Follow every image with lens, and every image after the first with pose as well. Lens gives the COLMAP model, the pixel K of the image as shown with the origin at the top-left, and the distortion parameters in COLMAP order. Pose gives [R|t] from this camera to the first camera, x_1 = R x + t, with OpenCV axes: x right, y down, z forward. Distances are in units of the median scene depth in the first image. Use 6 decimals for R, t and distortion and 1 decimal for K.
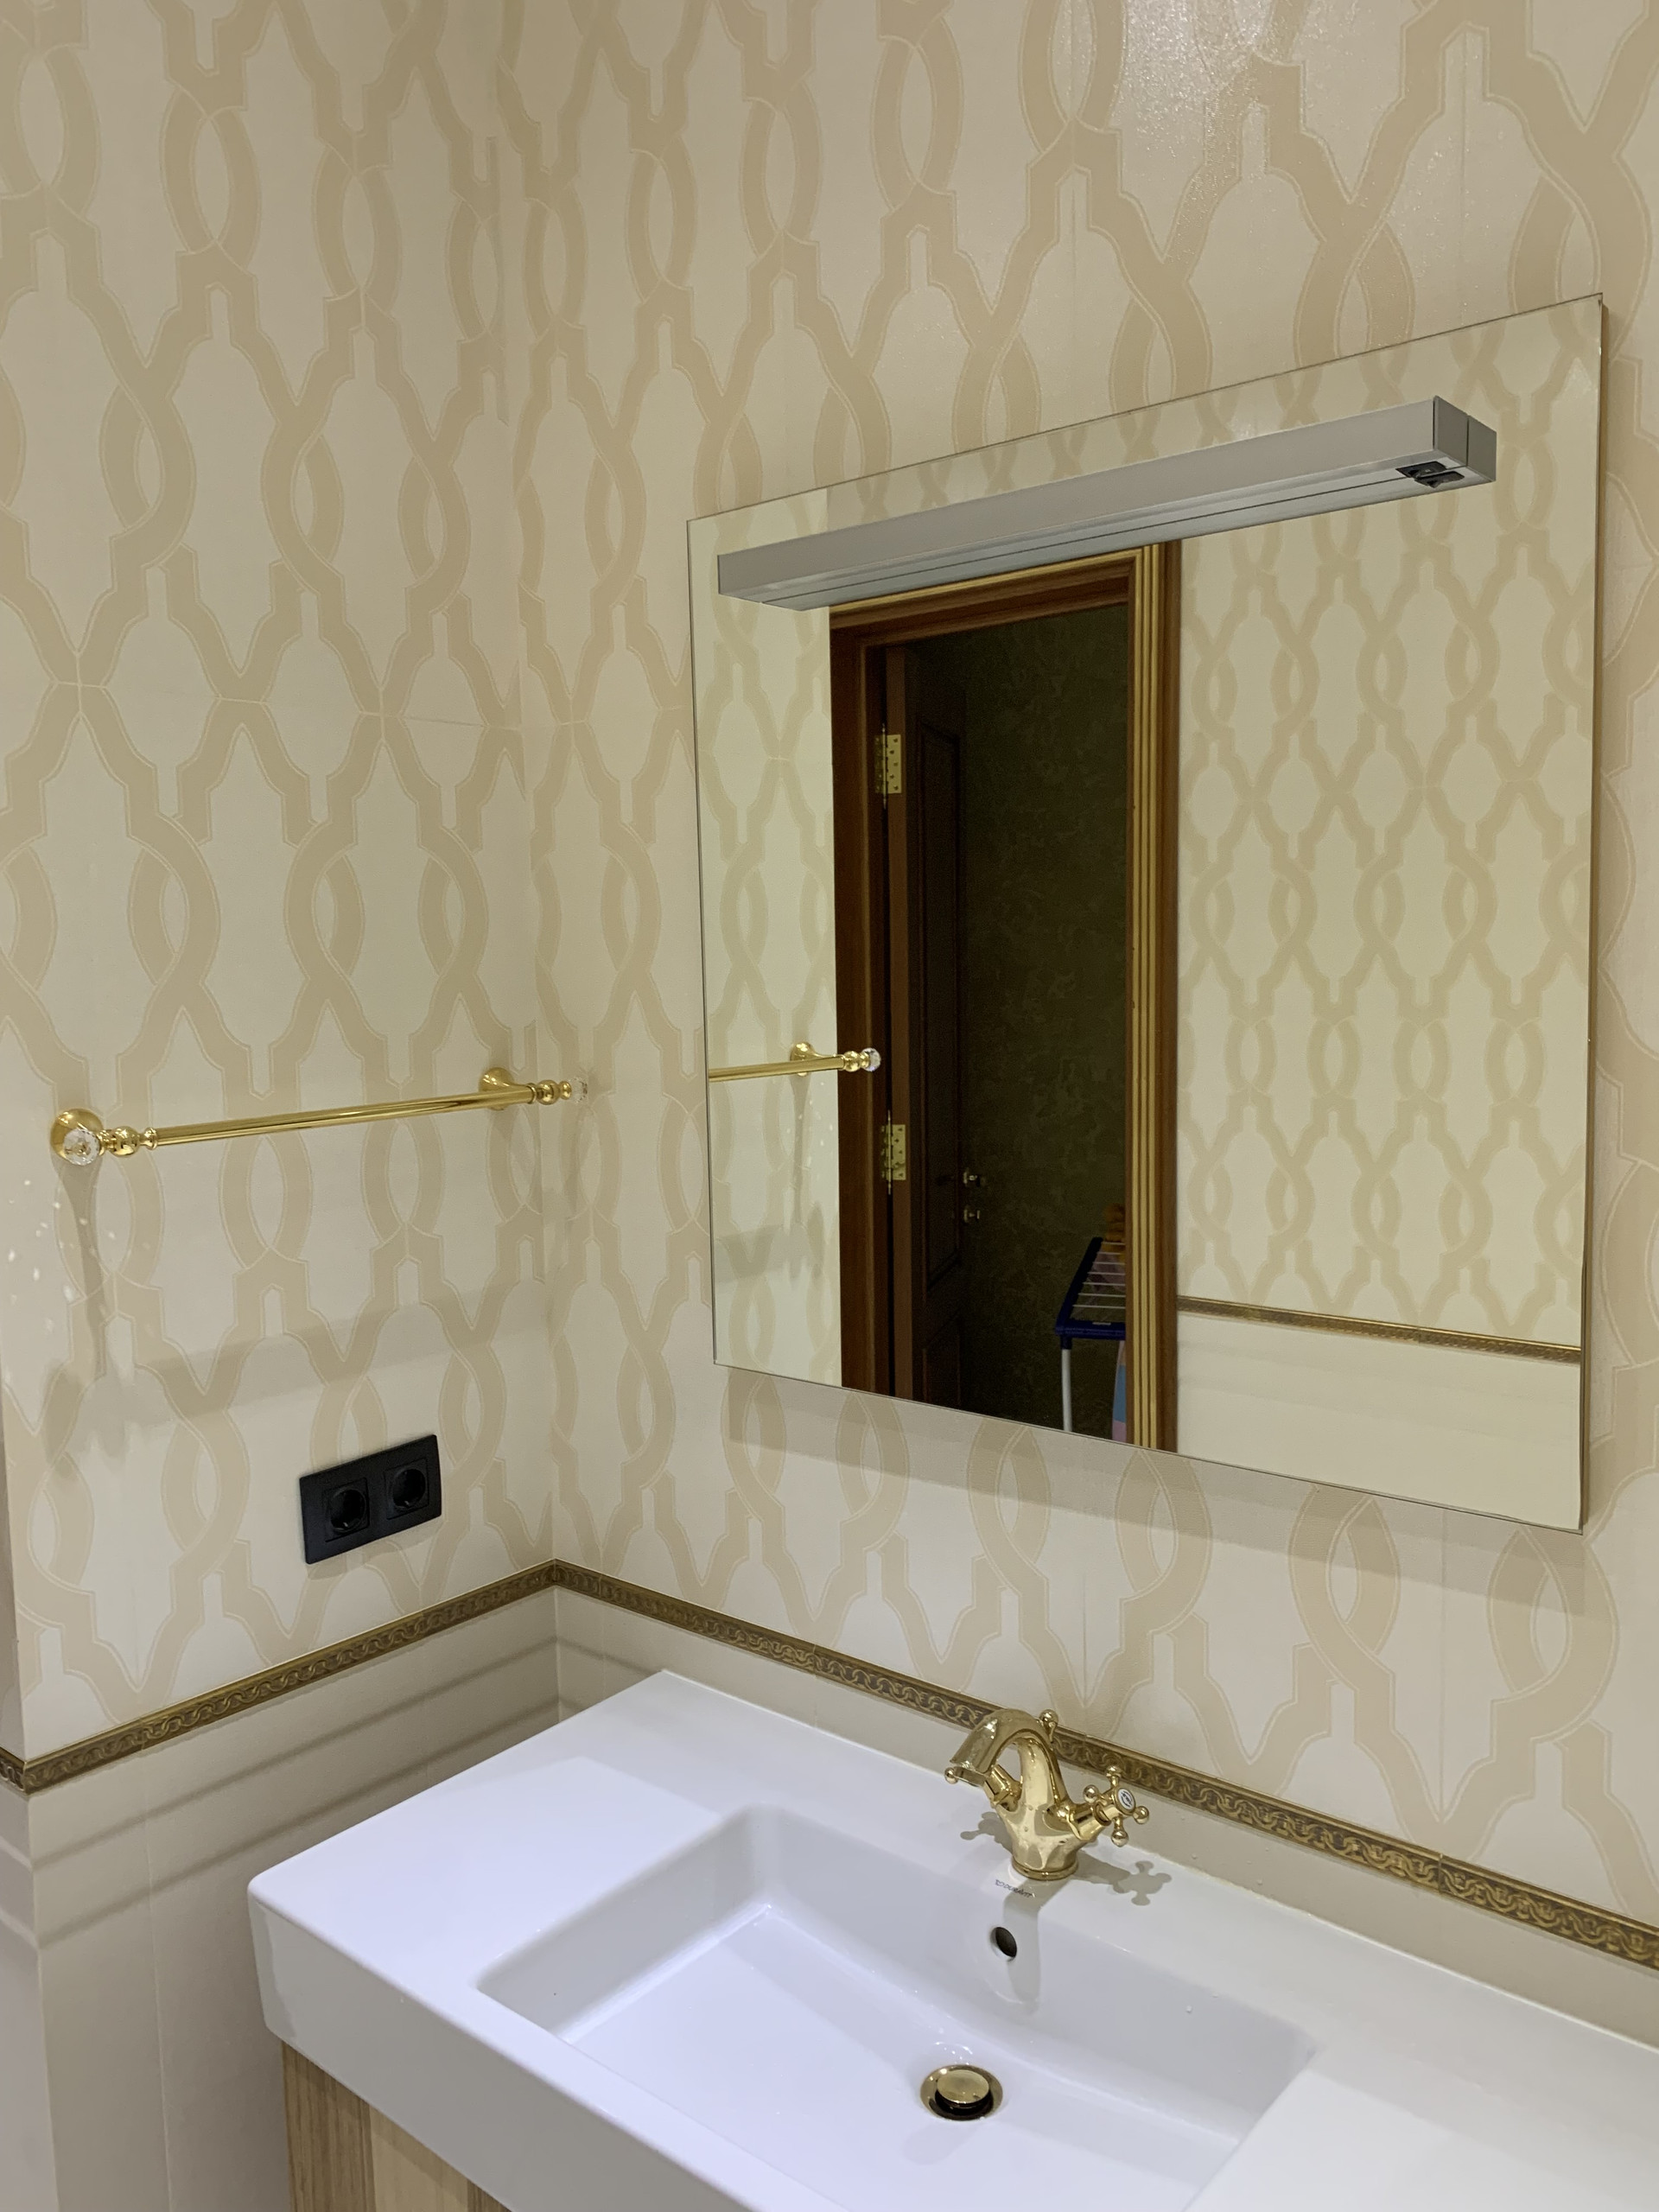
lens RADIAL K [[1696.3, 0, 817.8], [0, 1696.3, 1088.1], [0, 0, 1]] dist [0.014984, -0.004514]
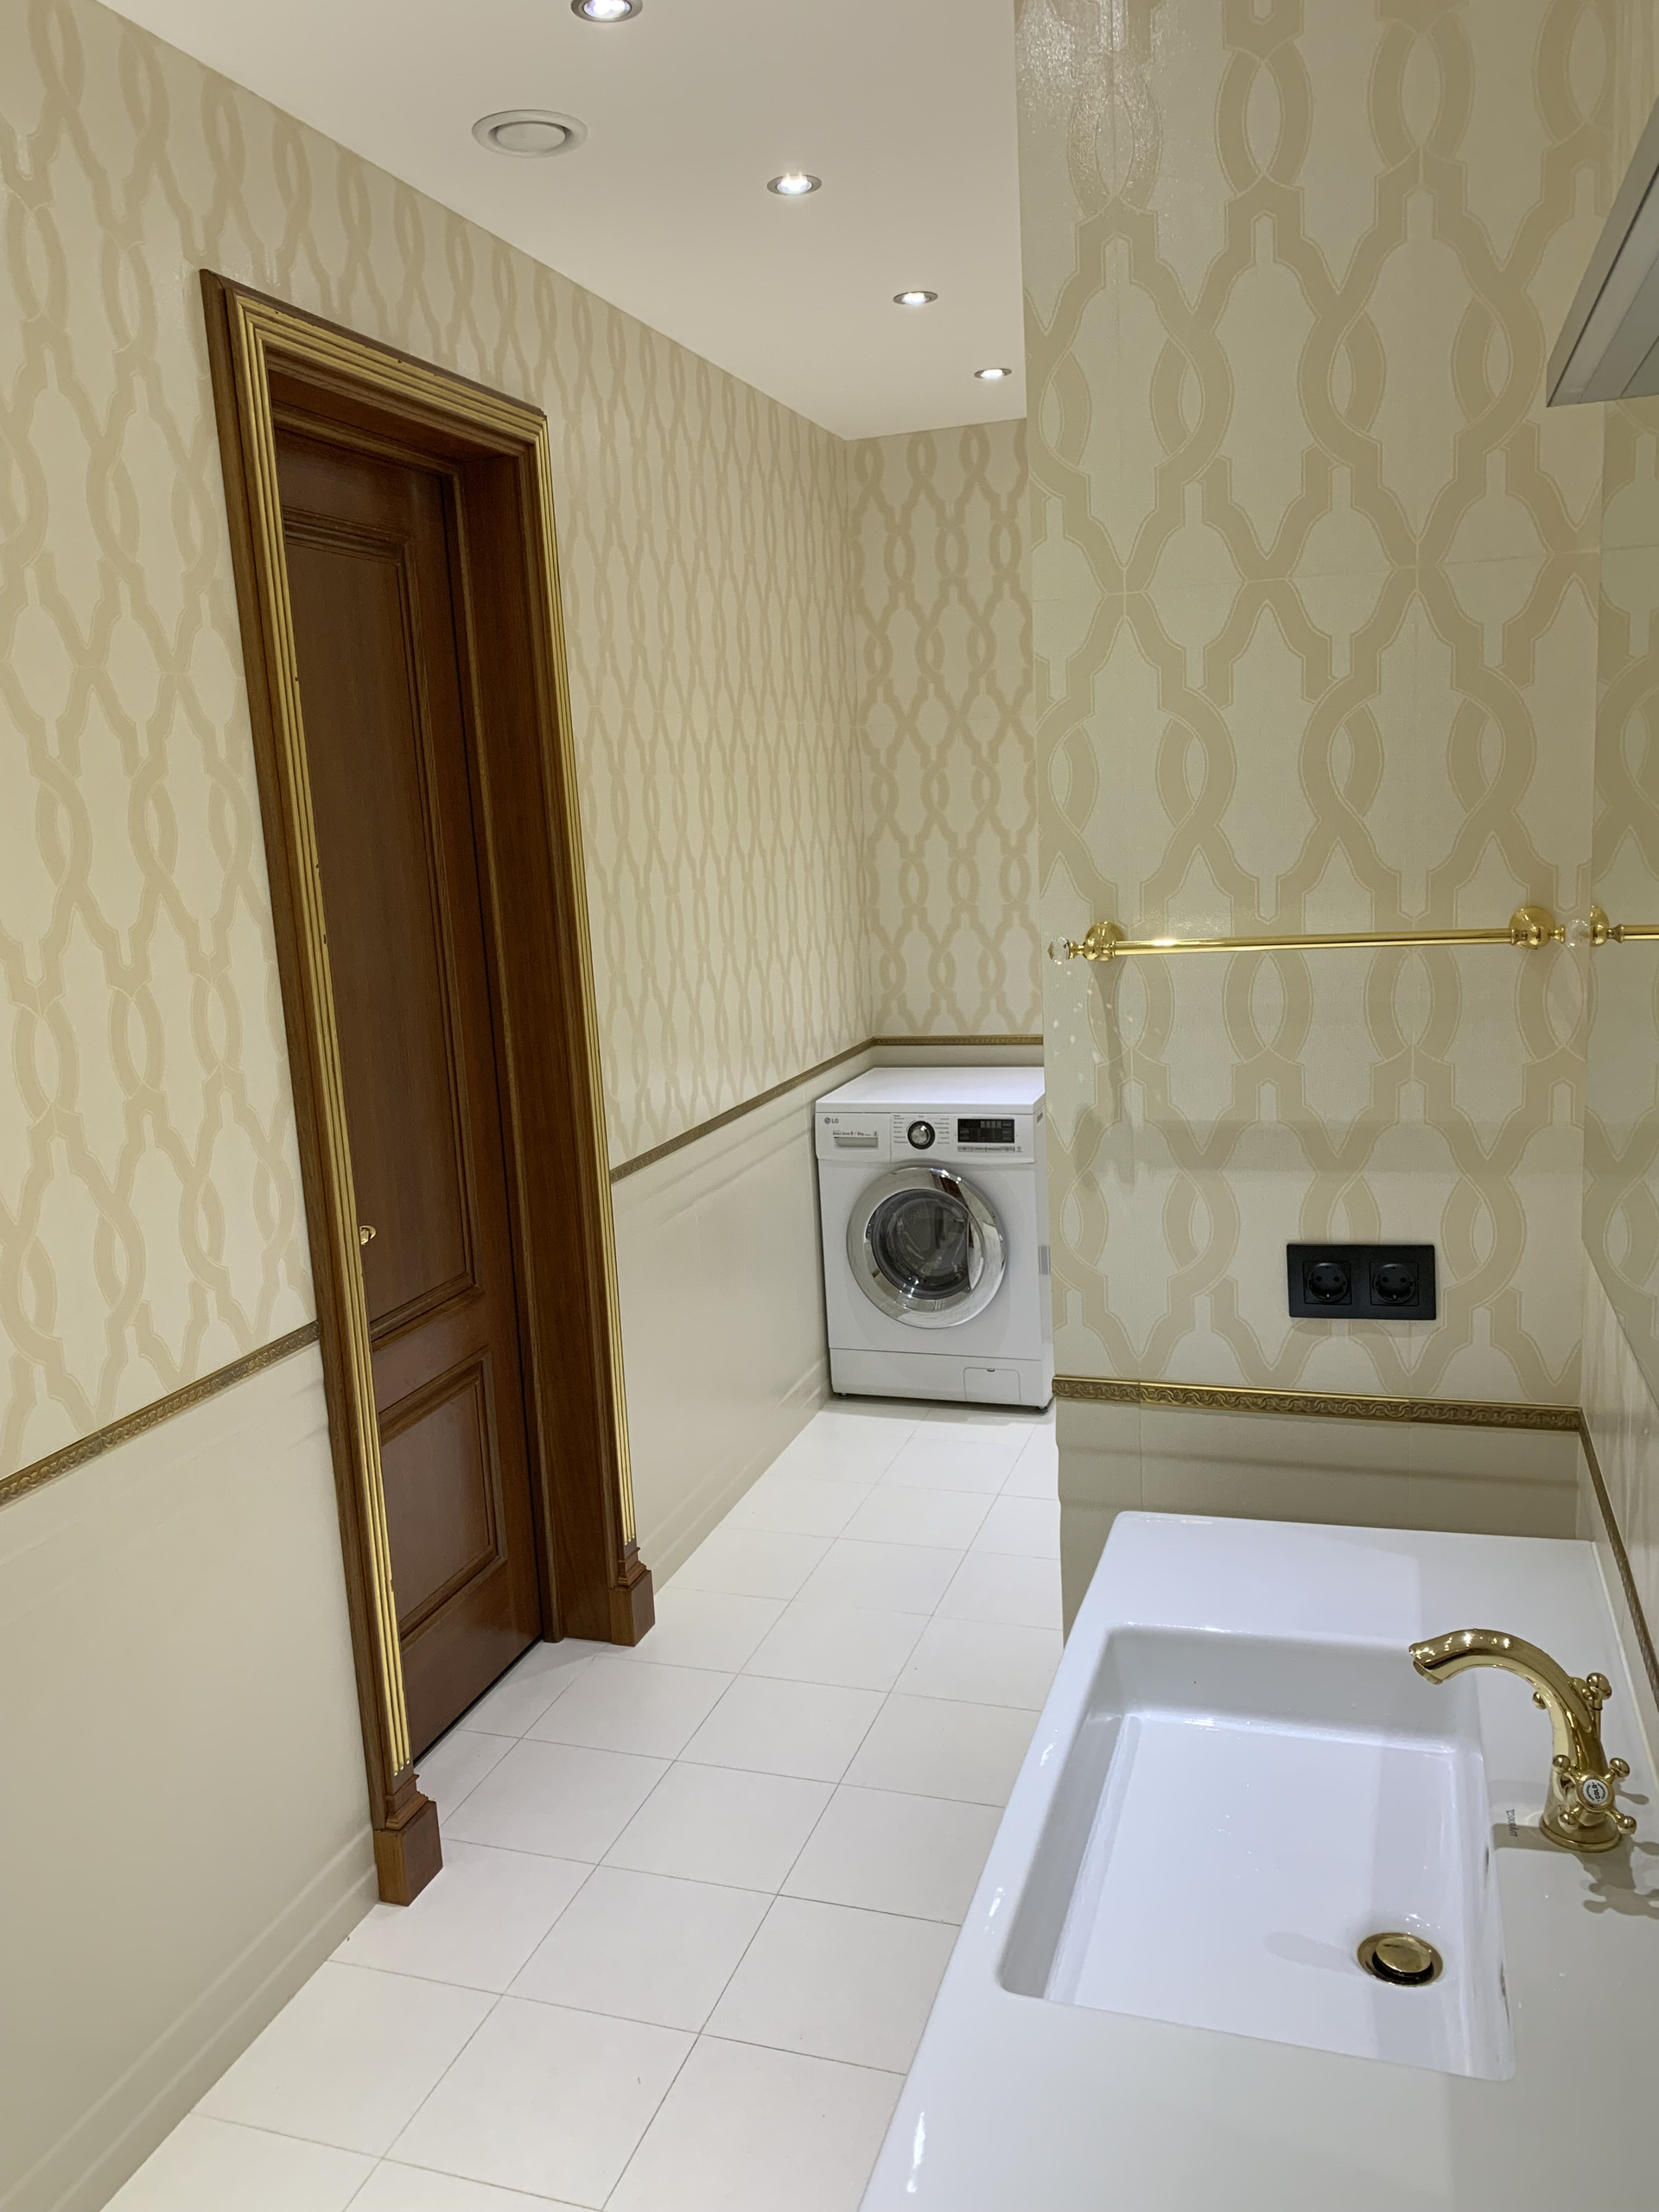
lens RADIAL K [[1686.6, 0, 821.7], [0, 1686.6, 1094.8], [0, 0, 1]] dist [0.073731, -0.119112]
pose [[0.372715, 0.162548, -0.913598, 0.641571], [-0.036520, 0.986345, 0.160592, -0.052629], [0.927227, -0.026490, 0.373562, 0.256196]]
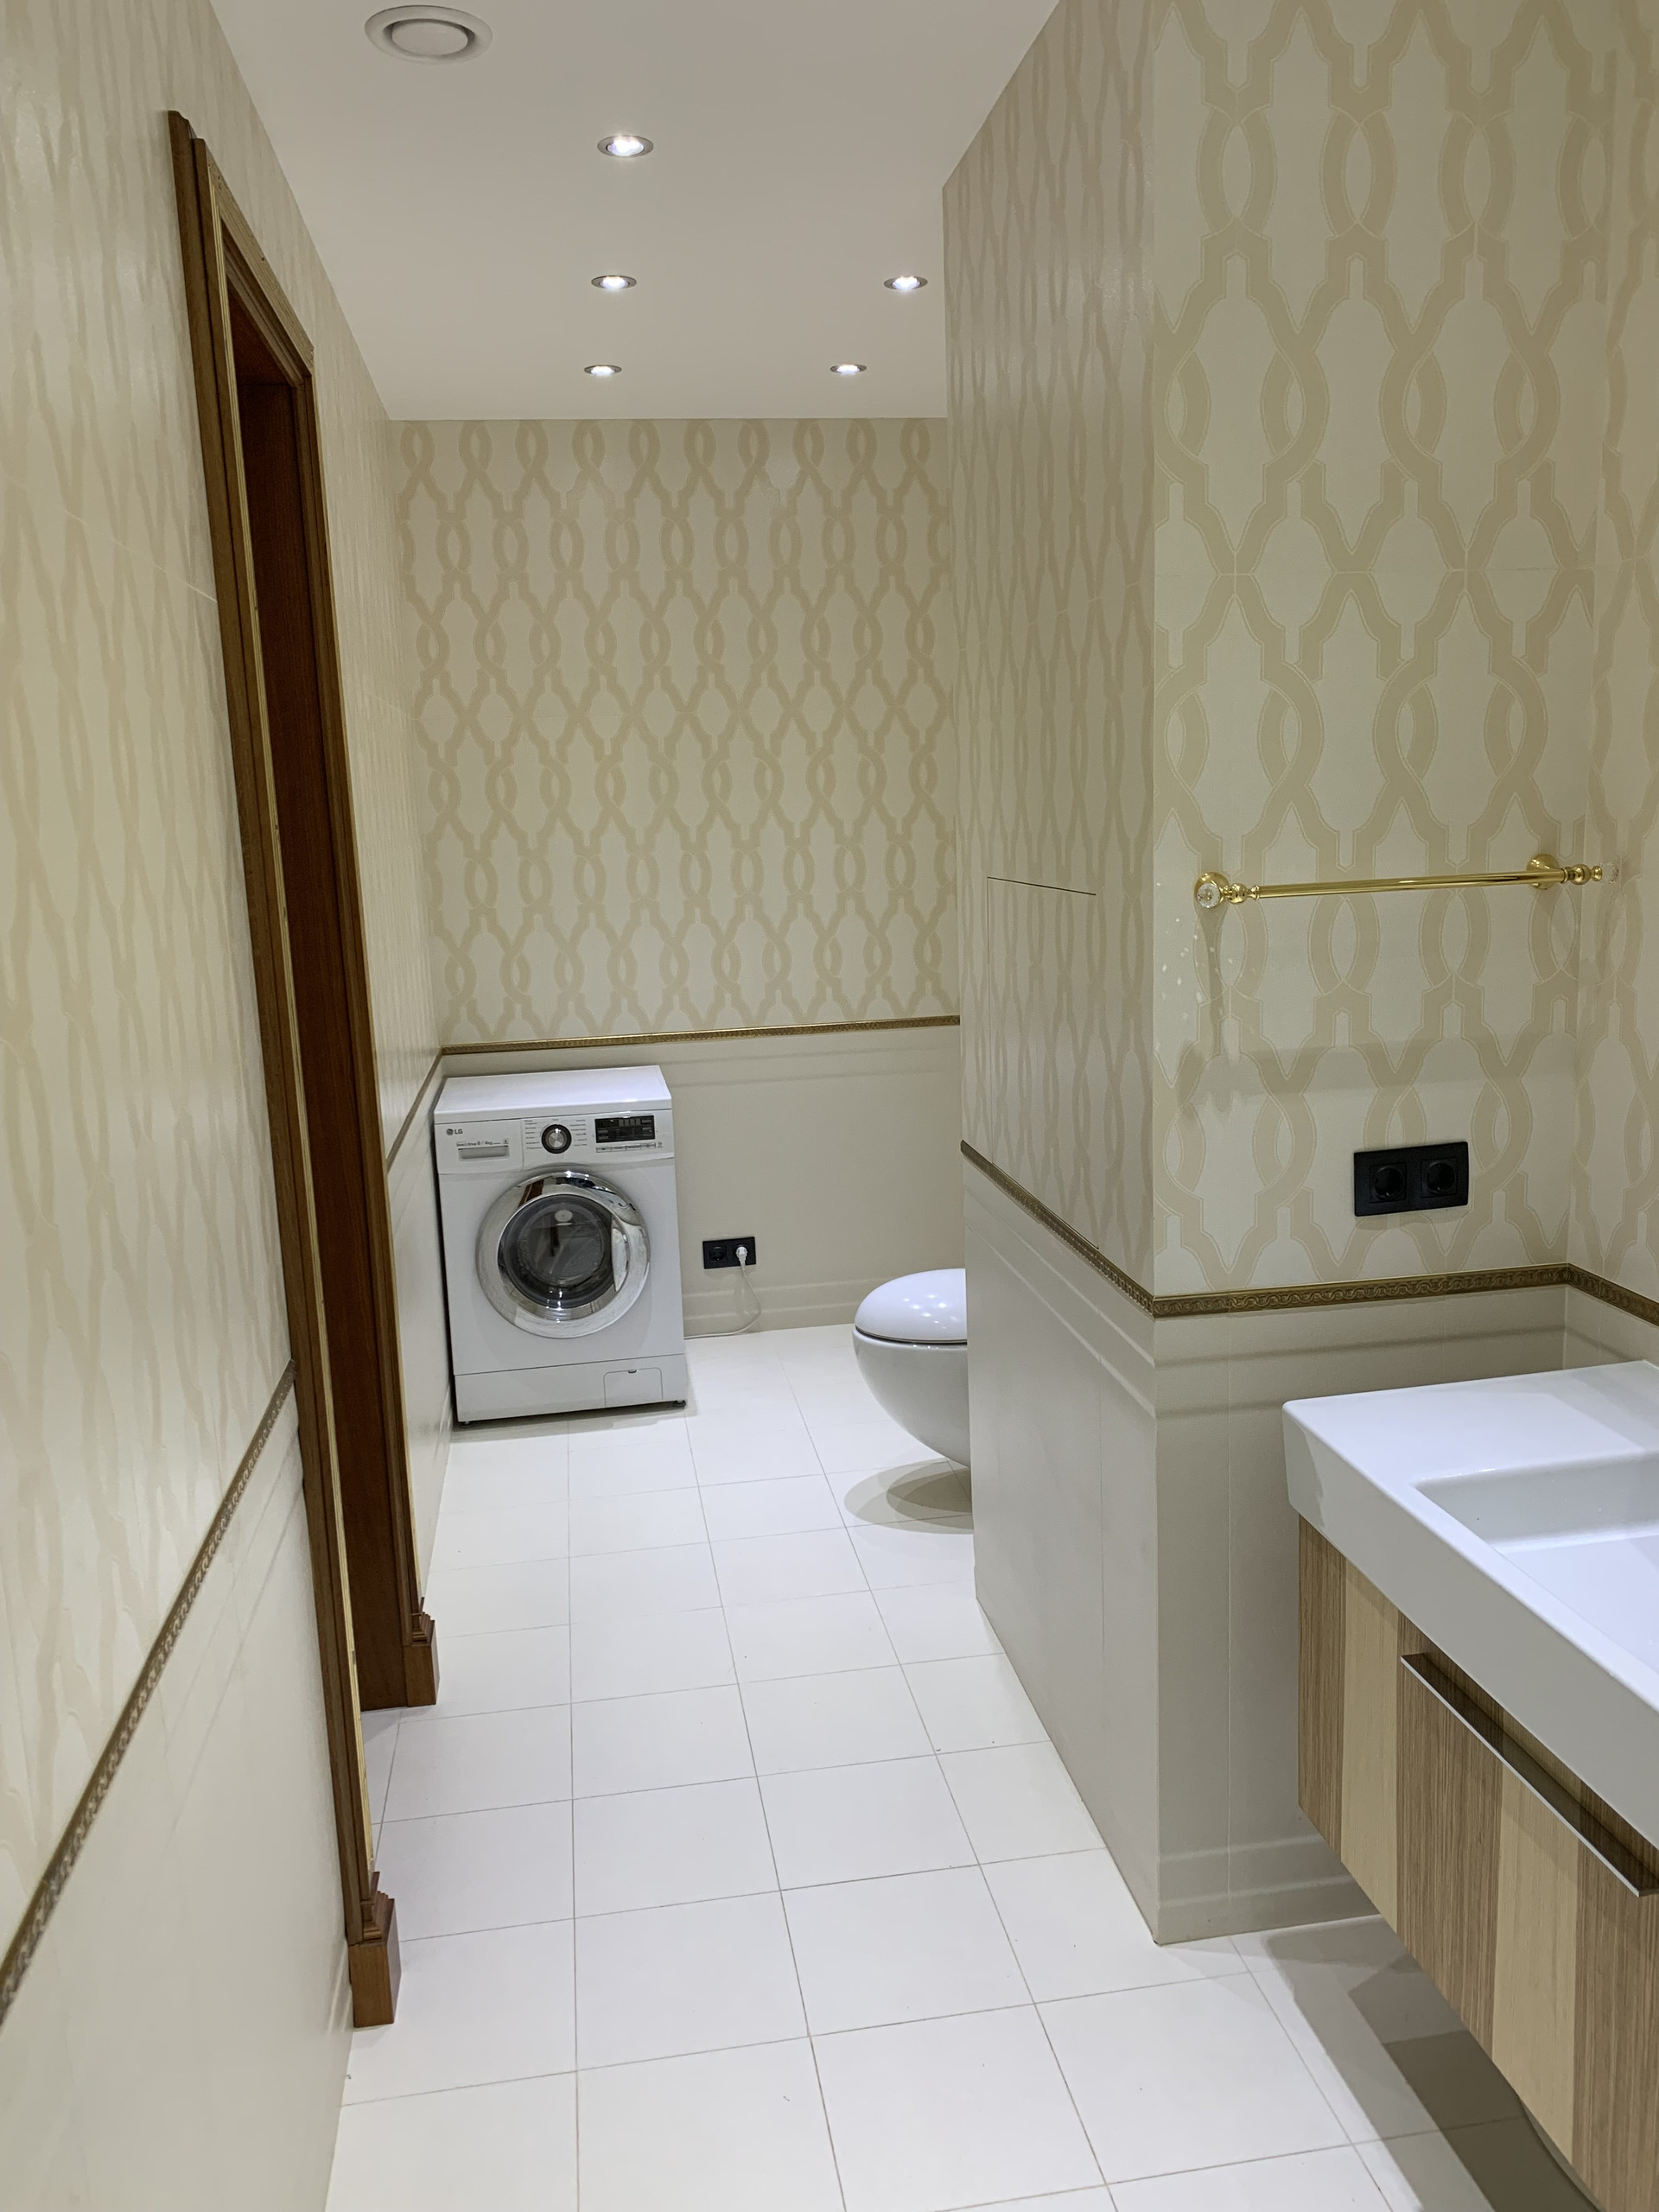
lens RADIAL K [[1696.3, 0, 817.8], [0, 1696.3, 1088.1], [0, 0, 1]] dist [0.014984, -0.004514]
pose [[0.762130, 0.105504, -0.638770, 0.231795], [-0.038563, 0.992279, 0.117882, 0.033609], [0.646275, -0.065208, 0.760314, -0.309293]]
